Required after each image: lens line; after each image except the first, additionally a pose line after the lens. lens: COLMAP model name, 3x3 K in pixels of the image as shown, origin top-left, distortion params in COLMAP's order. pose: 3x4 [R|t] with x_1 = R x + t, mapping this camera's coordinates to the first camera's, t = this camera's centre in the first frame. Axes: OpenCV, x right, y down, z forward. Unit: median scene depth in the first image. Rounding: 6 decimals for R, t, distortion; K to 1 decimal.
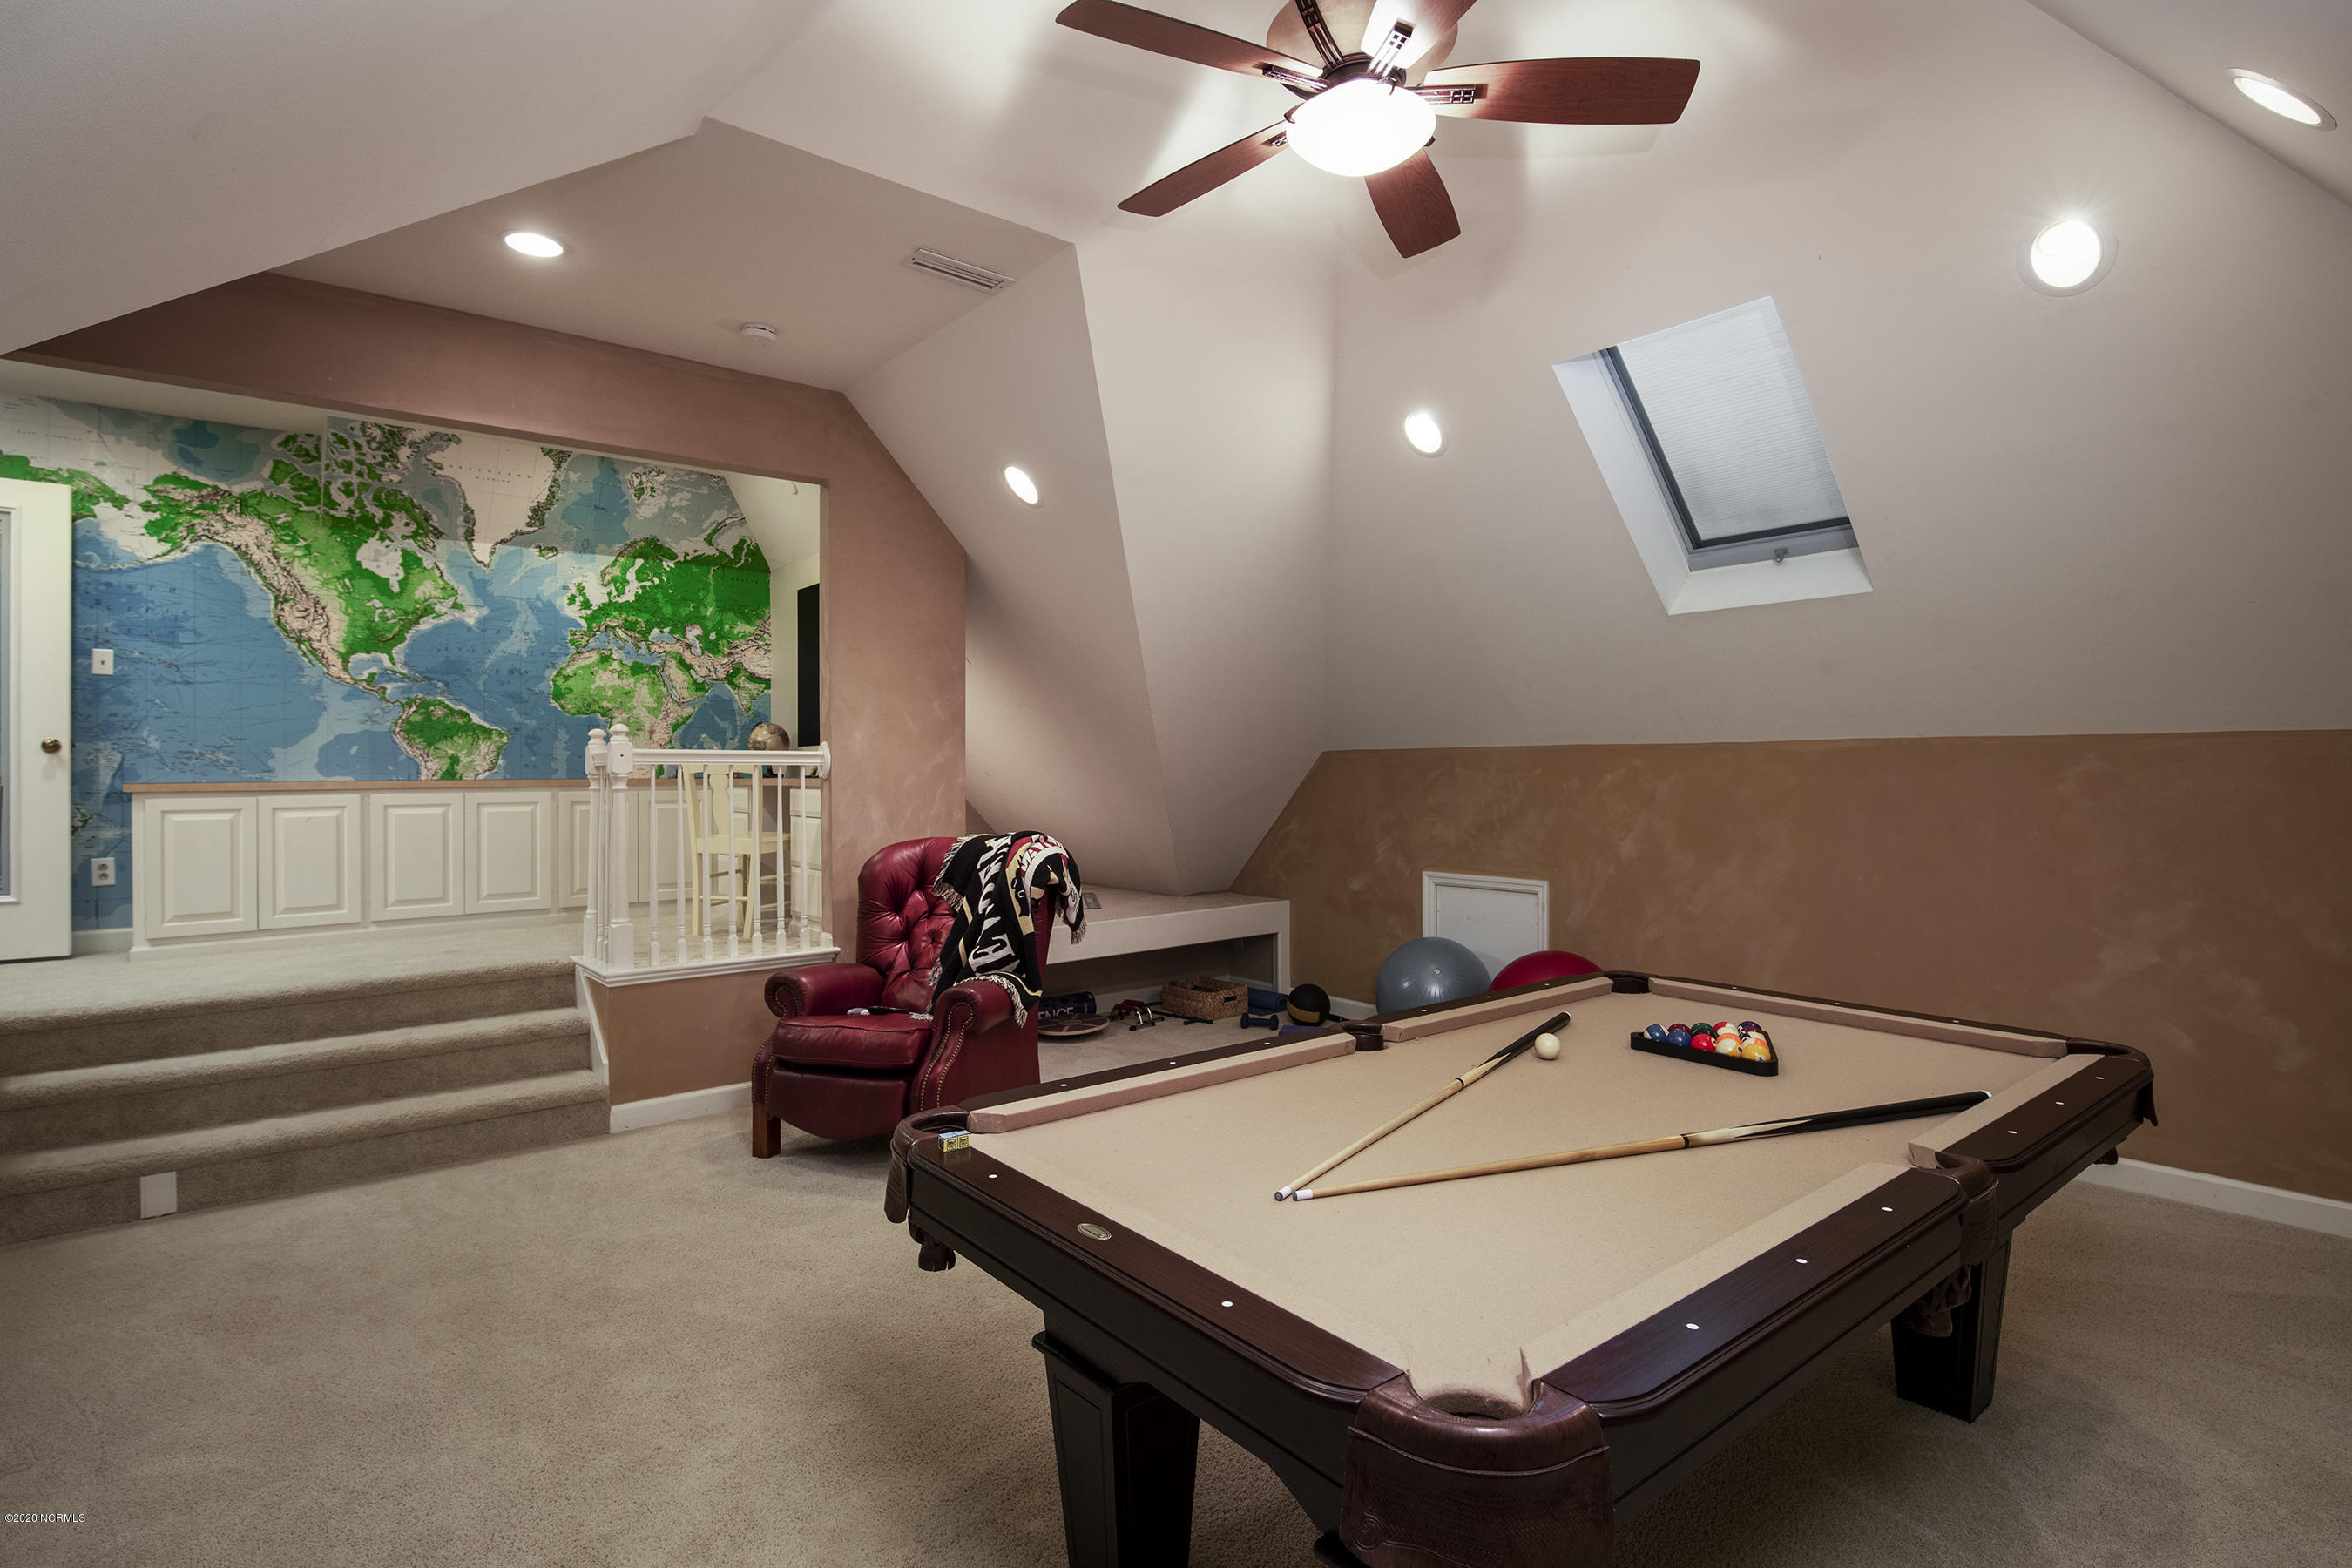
lens RADIAL K [[1170.3, 0, 1221.8], [0, 1170.3, 778.7], [0, 0, 1]] dist [-0.000324, -0.009652]
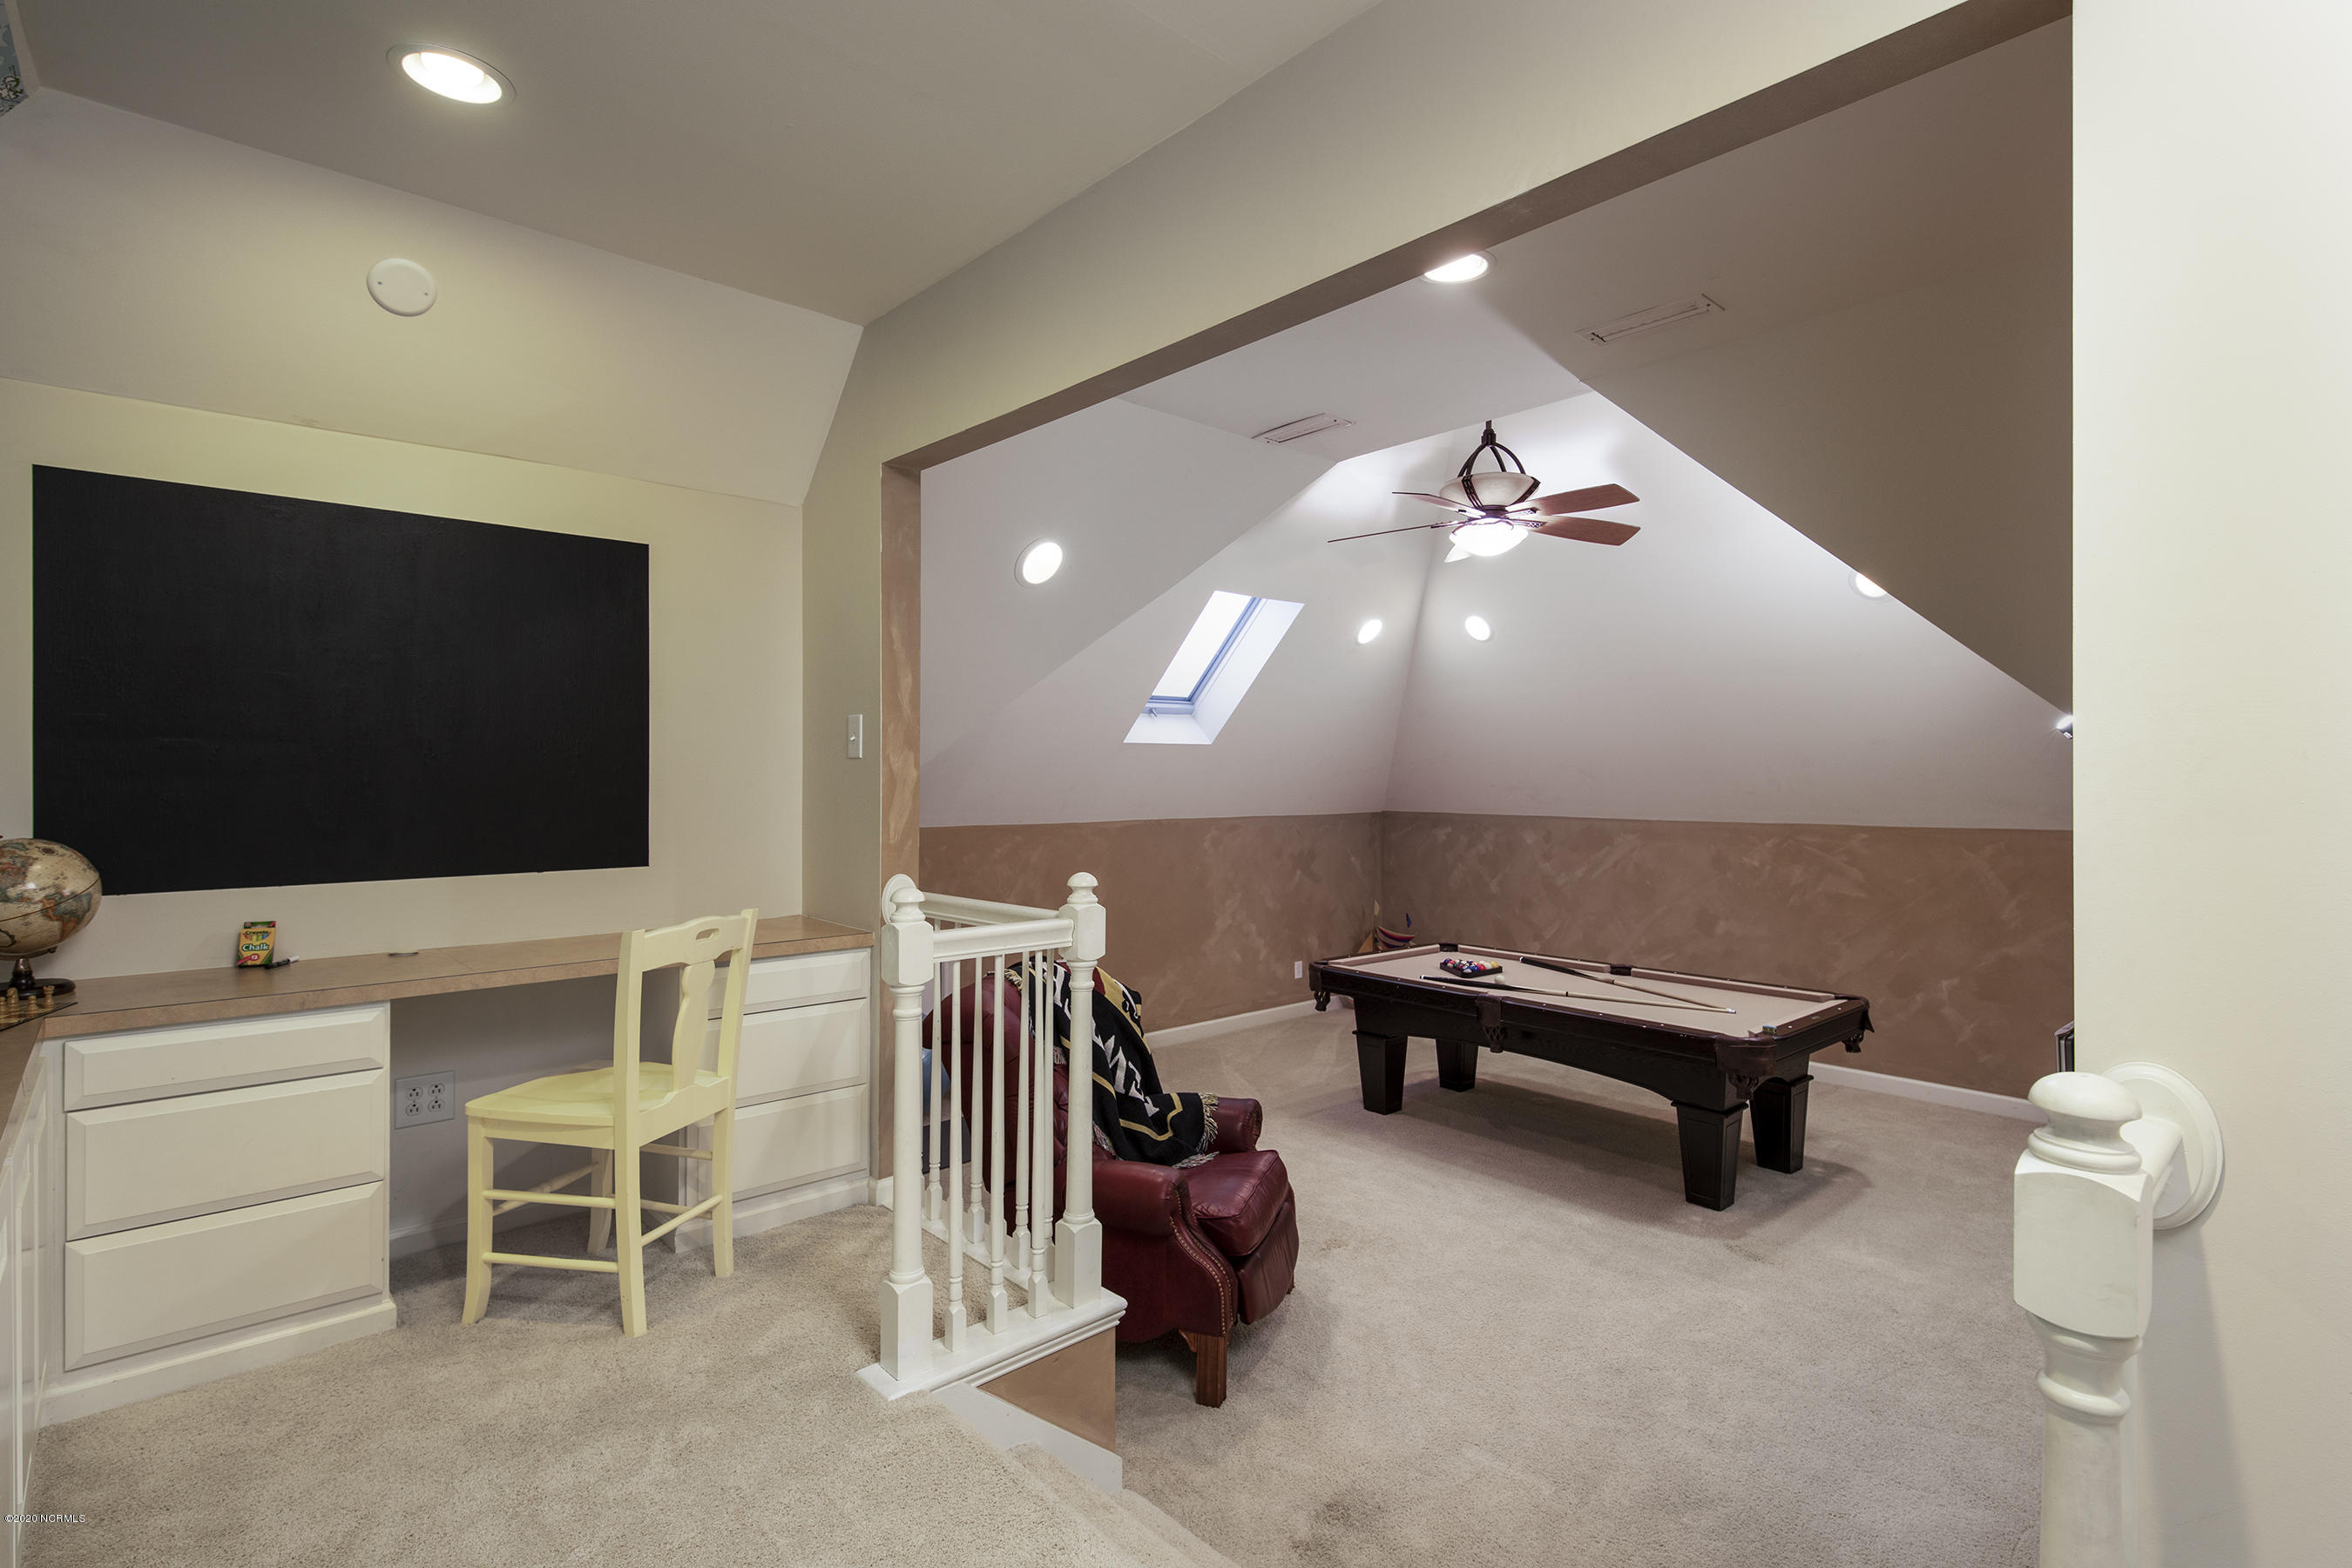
lens RADIAL K [[1139.5, 0, 1178.0], [0, 1139.5, 774.3], [0, 0, 1]] dist [0.023574, -0.000609]
pose [[-0.039230, 0.002842, 0.999226, -0.887168], [0.004641, 0.999986, -0.002662, -0.076504], [-0.999219, 0.004533, -0.039243, 0.799835]]
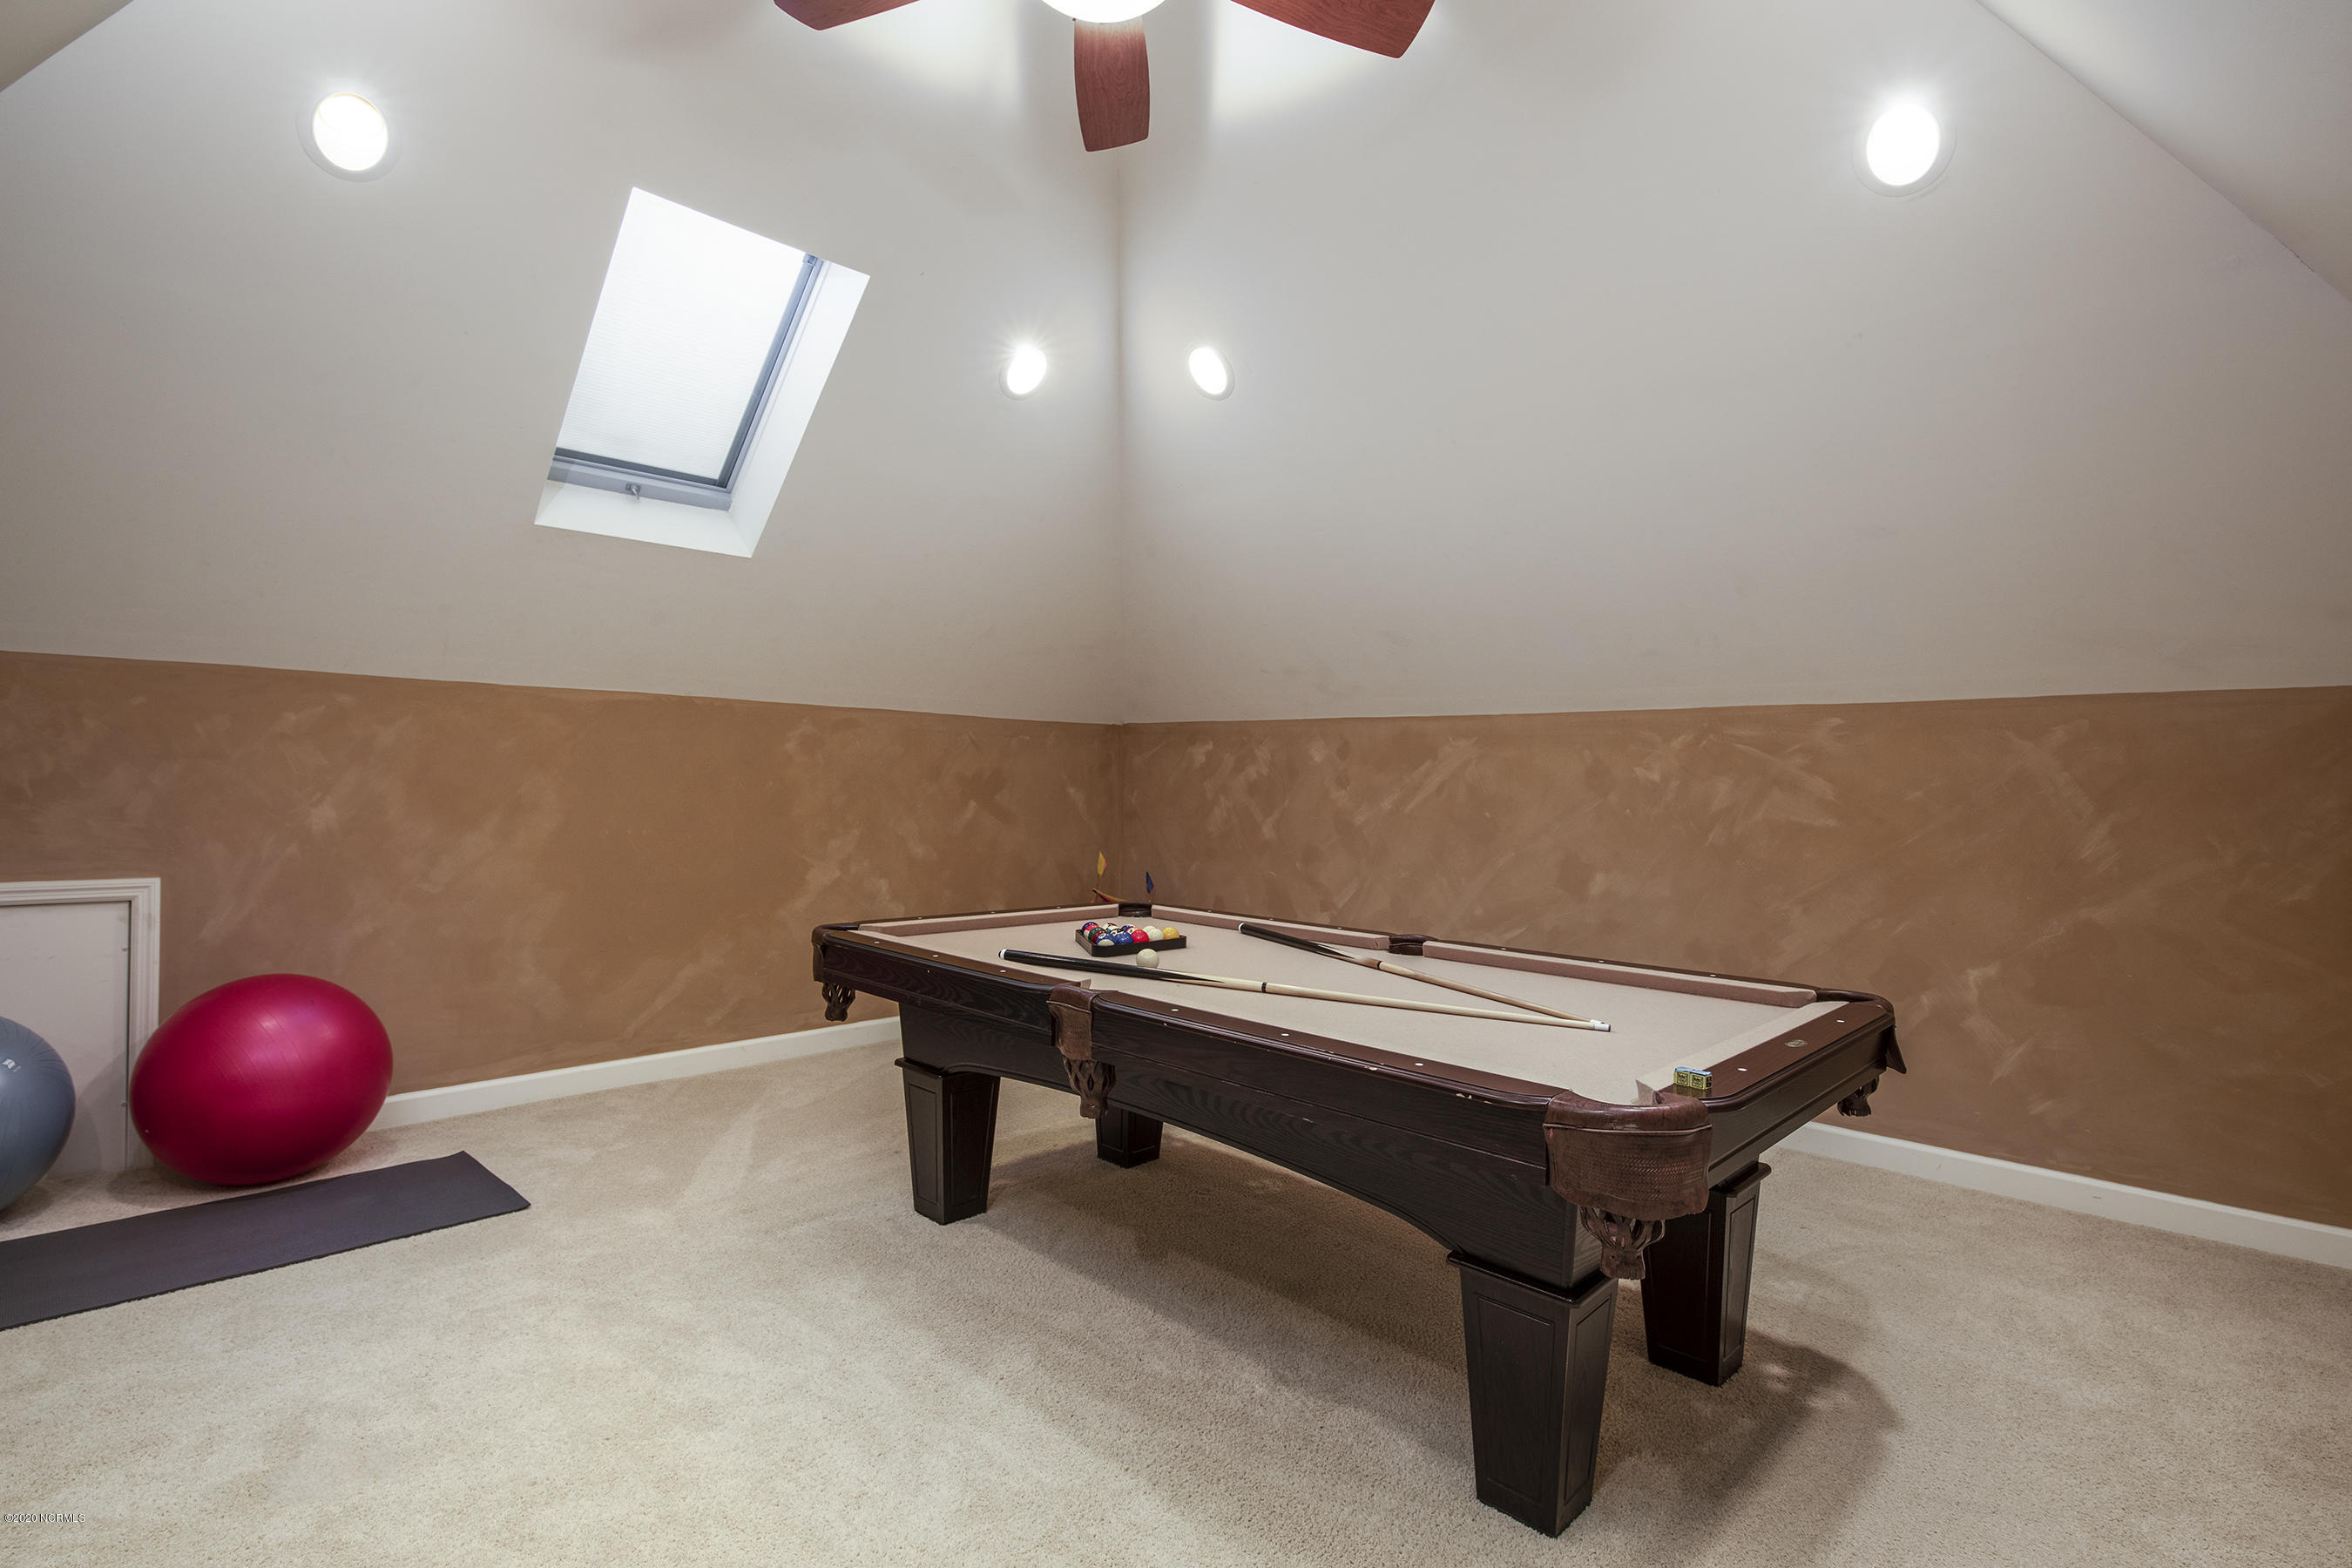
lens RADIAL K [[1152.7, 0, 1151.3], [0, 1152.7, 775.5], [0, 0, 1]] dist [0.001090, -0.001342]
pose [[-0.097445, 0.000898, 0.995241, -0.380430], [-0.013830, 0.999902, -0.002256, 0.026263], [-0.995145, -0.013984, -0.097423, 0.522962]]
